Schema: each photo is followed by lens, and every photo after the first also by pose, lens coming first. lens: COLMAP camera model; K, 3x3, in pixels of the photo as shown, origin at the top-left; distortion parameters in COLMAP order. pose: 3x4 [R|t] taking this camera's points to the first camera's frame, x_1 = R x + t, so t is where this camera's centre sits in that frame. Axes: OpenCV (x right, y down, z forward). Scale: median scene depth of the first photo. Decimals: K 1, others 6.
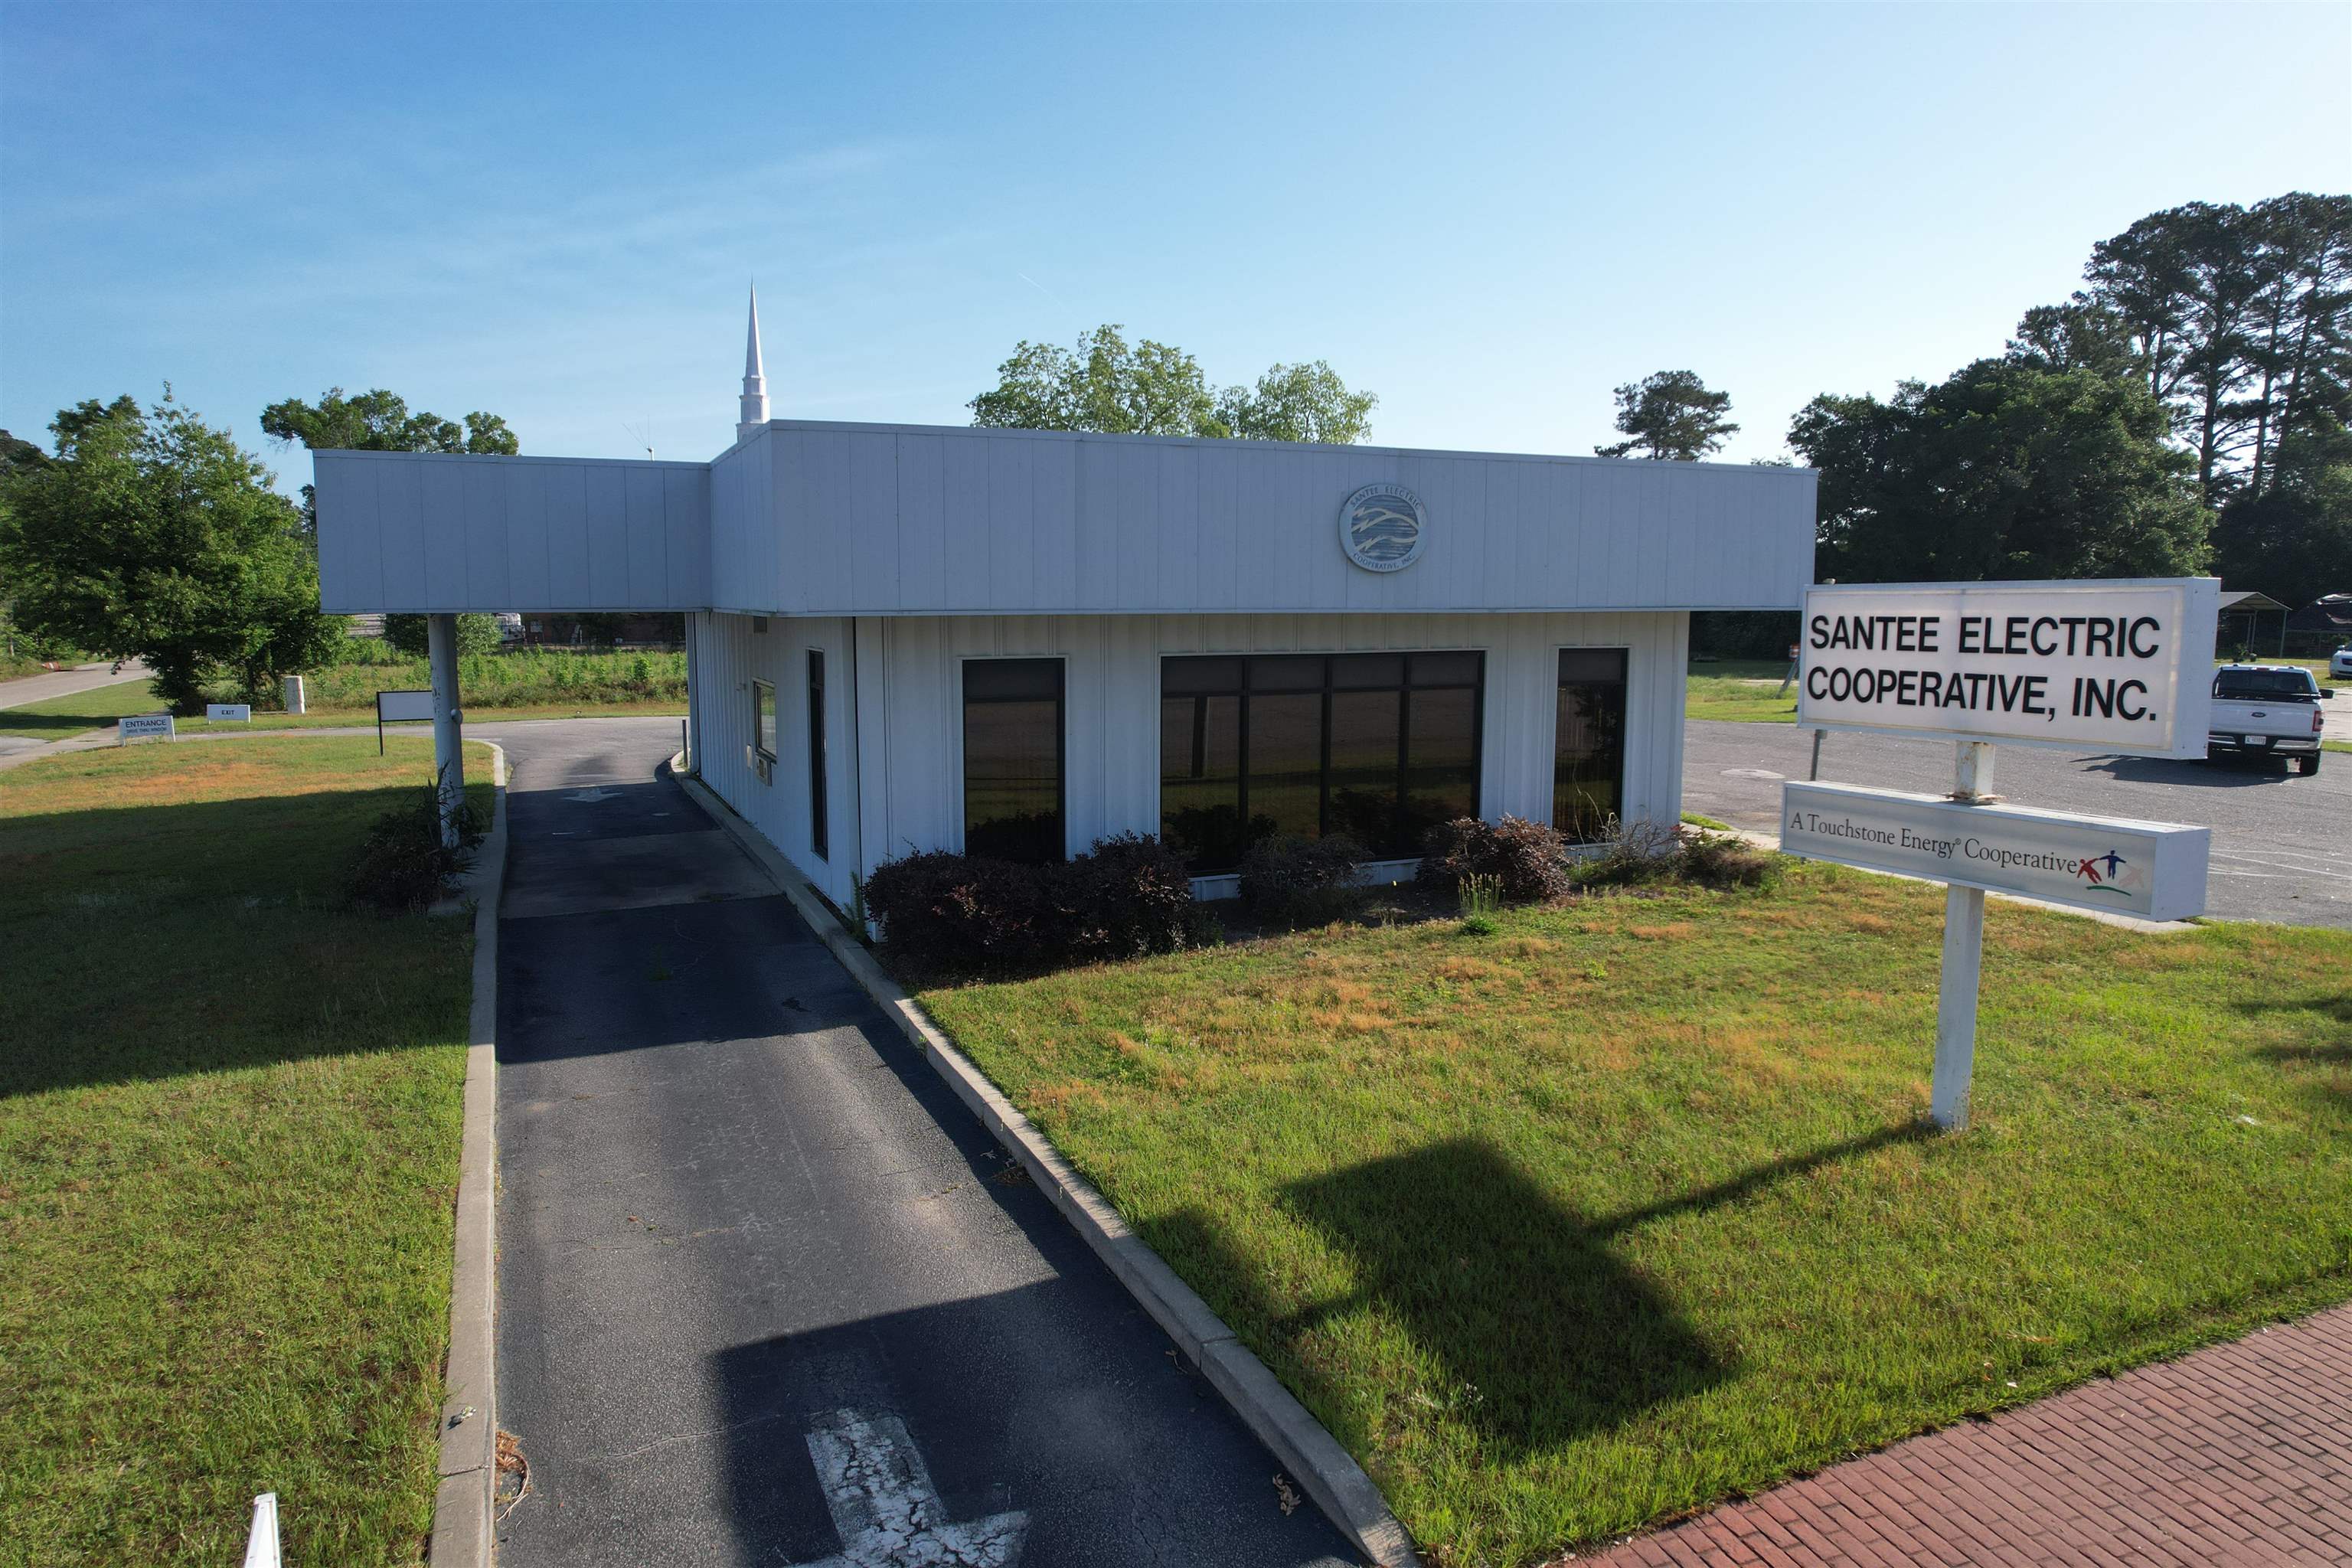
lens RADIAL K [[1500.6, 0, 1181.6], [0, 1500.6, 771.1], [0, 0, 1]] dist [-0.080938, 0.074152]
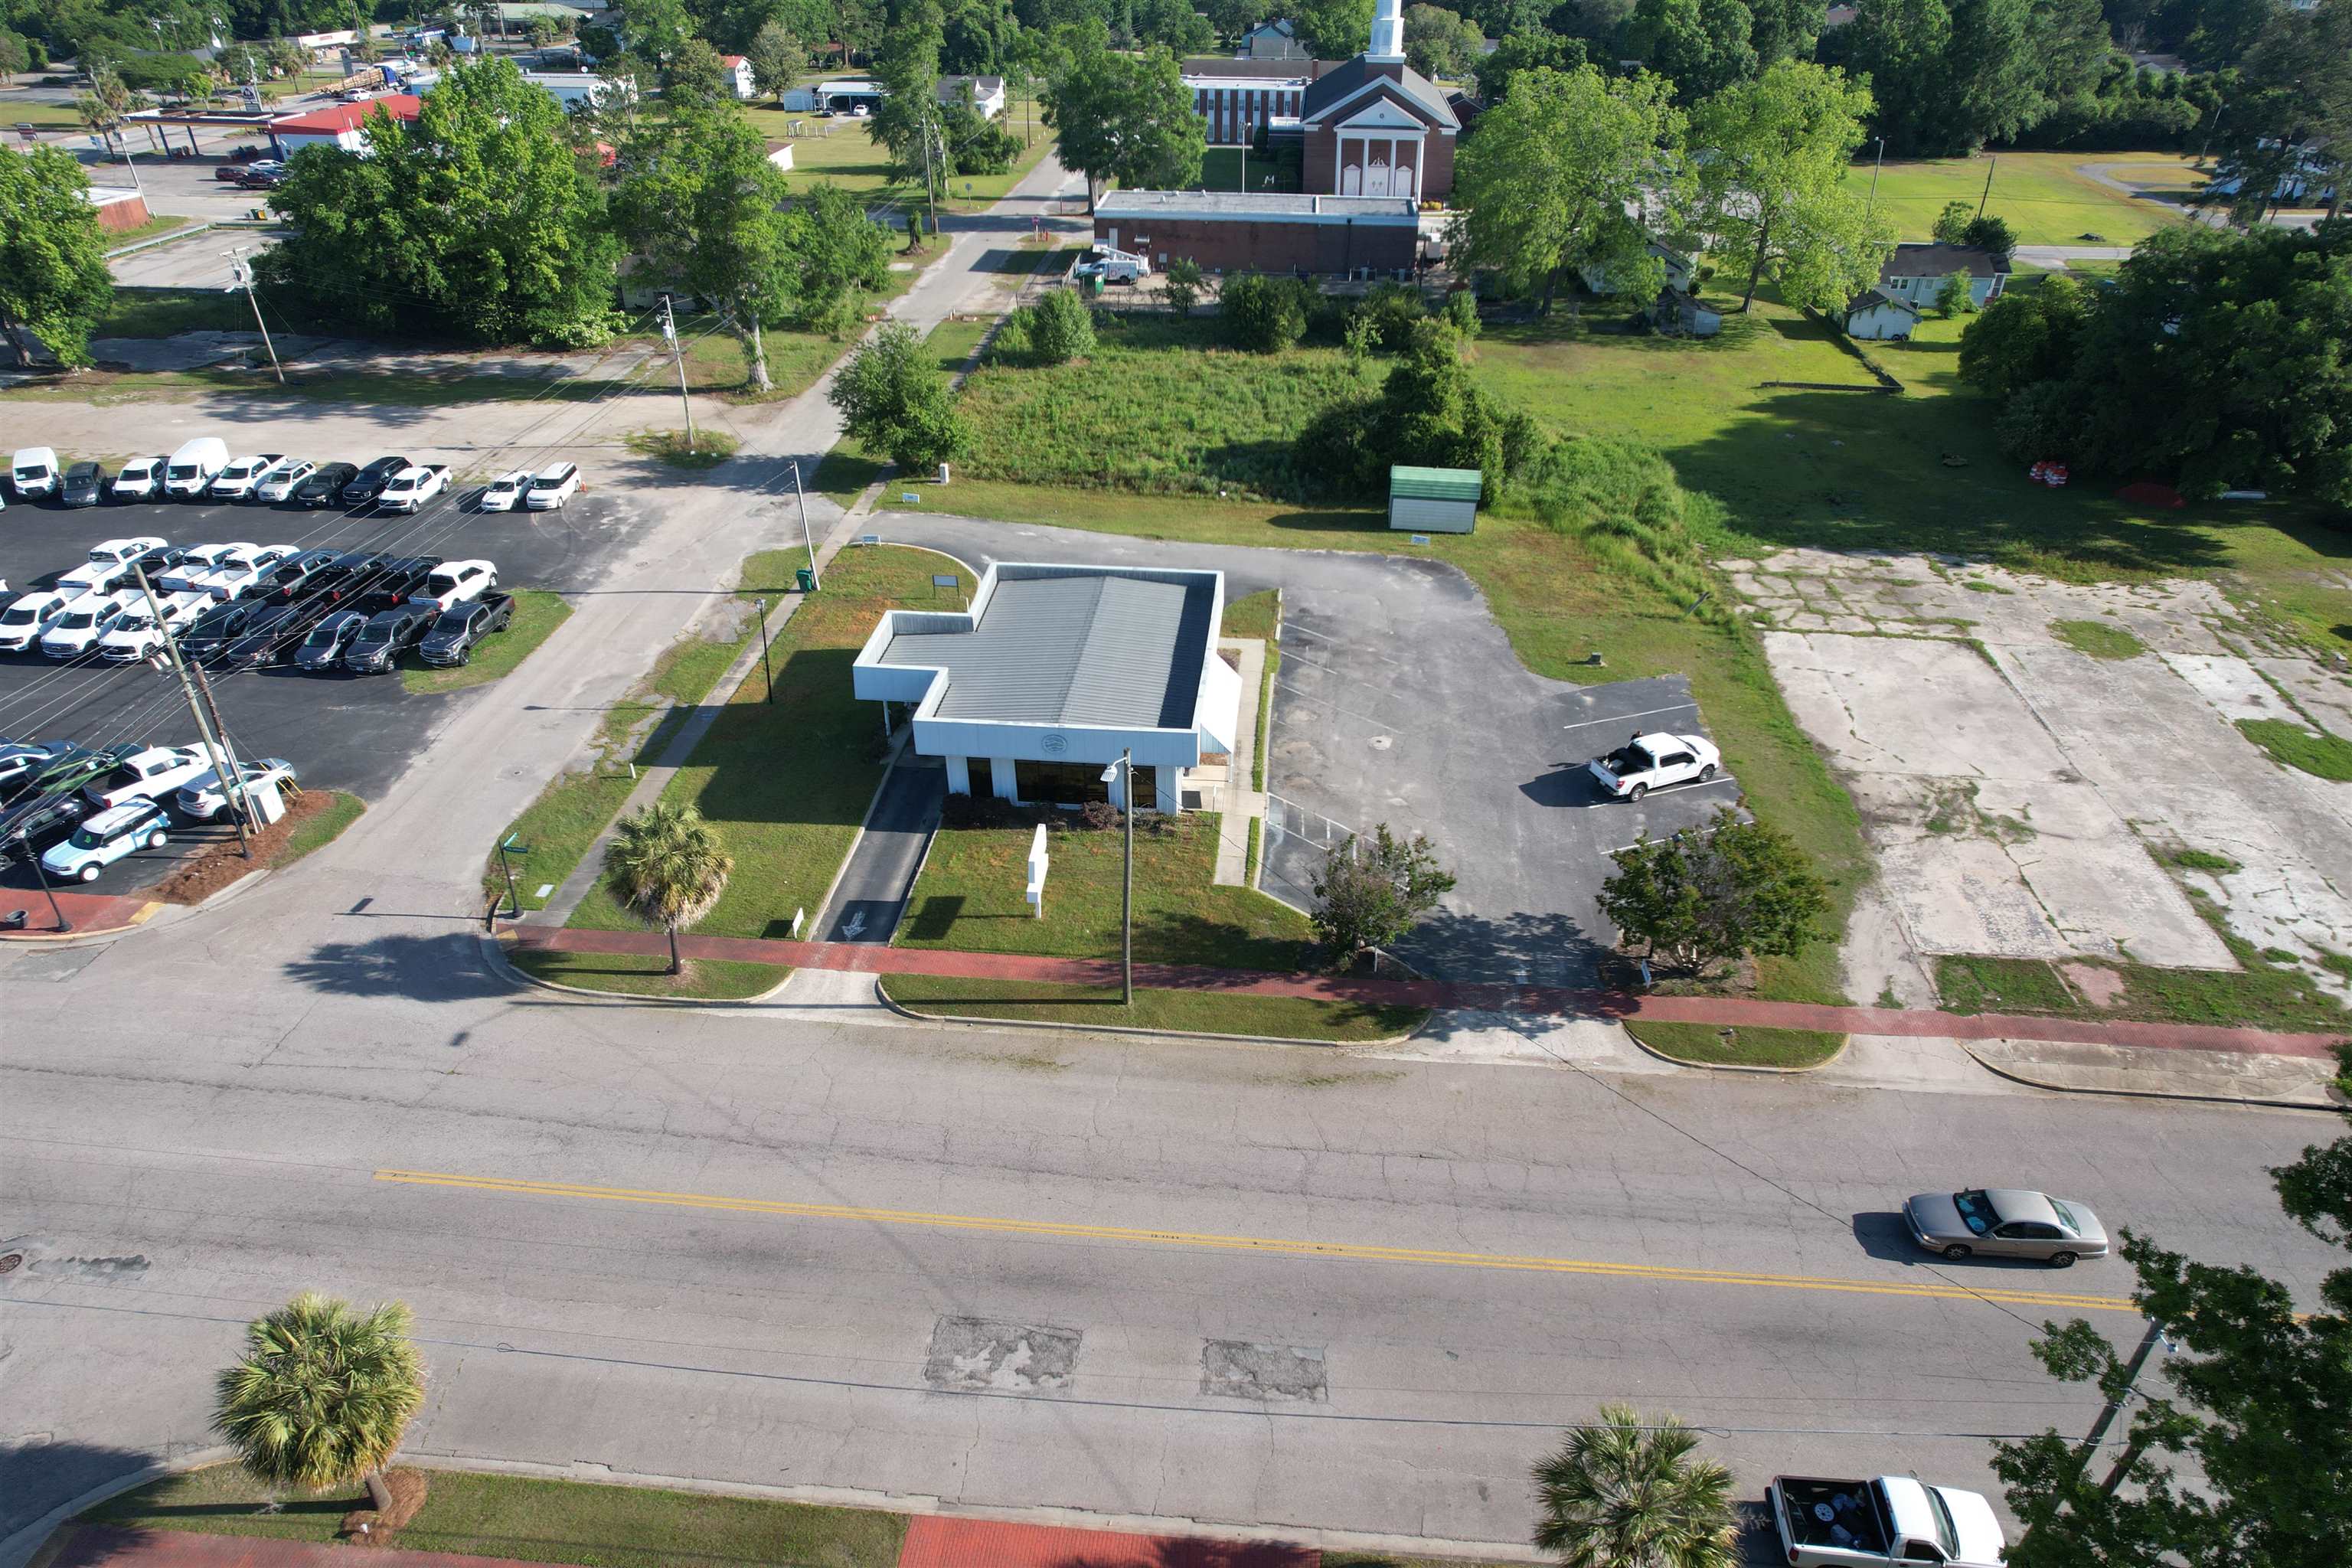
lens RADIAL K [[1500.6, 0, 1185.1], [0, 1500.6, 769.5], [0, 0, 1]] dist [-0.080938, 0.074152]
pose [[0.872949, 0.255249, -0.415703, 2.434695], [-0.065524, 0.905809, 0.418588, -2.064242], [0.483392, -0.338168, 0.807450, -2.453456]]
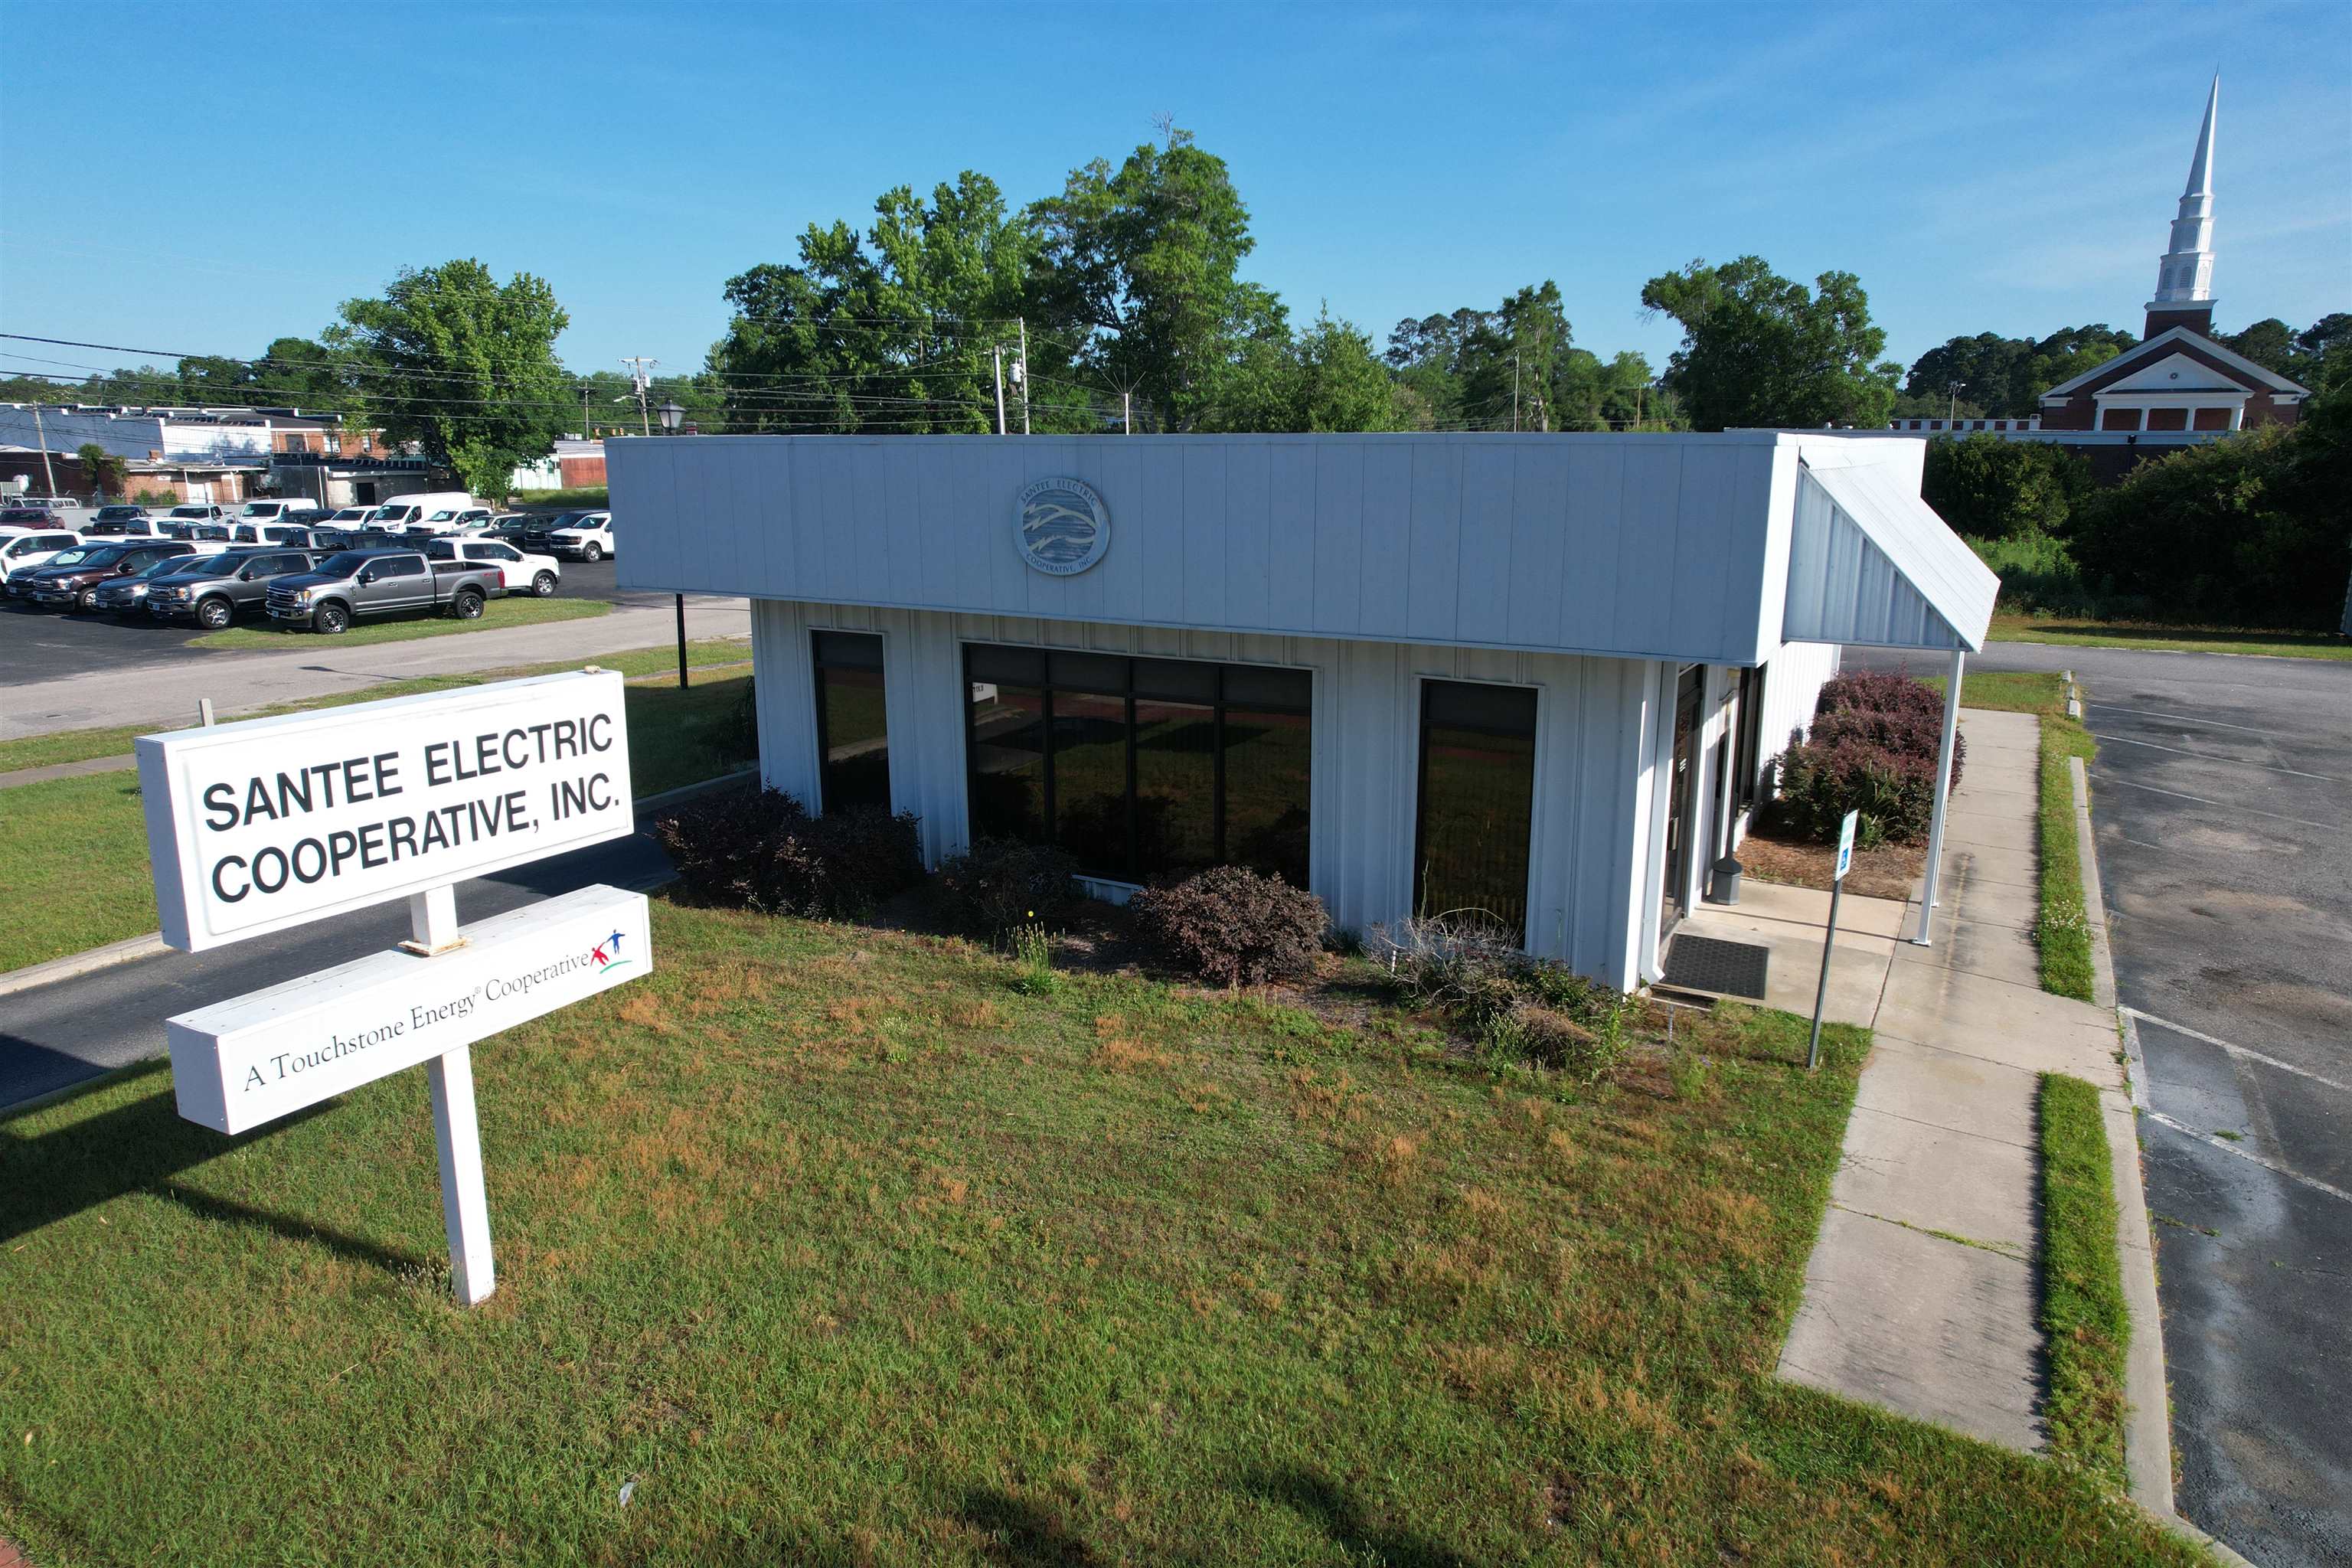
lens RADIAL K [[1500.6, 0, 1179.3], [0, 1500.6, 781.4], [0, 0, 1]] dist [-0.080938, 0.074152]
pose [[0.587963, 0.180241, -0.788551, 1.004301], [-0.095593, 0.983510, 0.153527, -0.172796], [0.803219, -0.014888, 0.595498, 0.575477]]
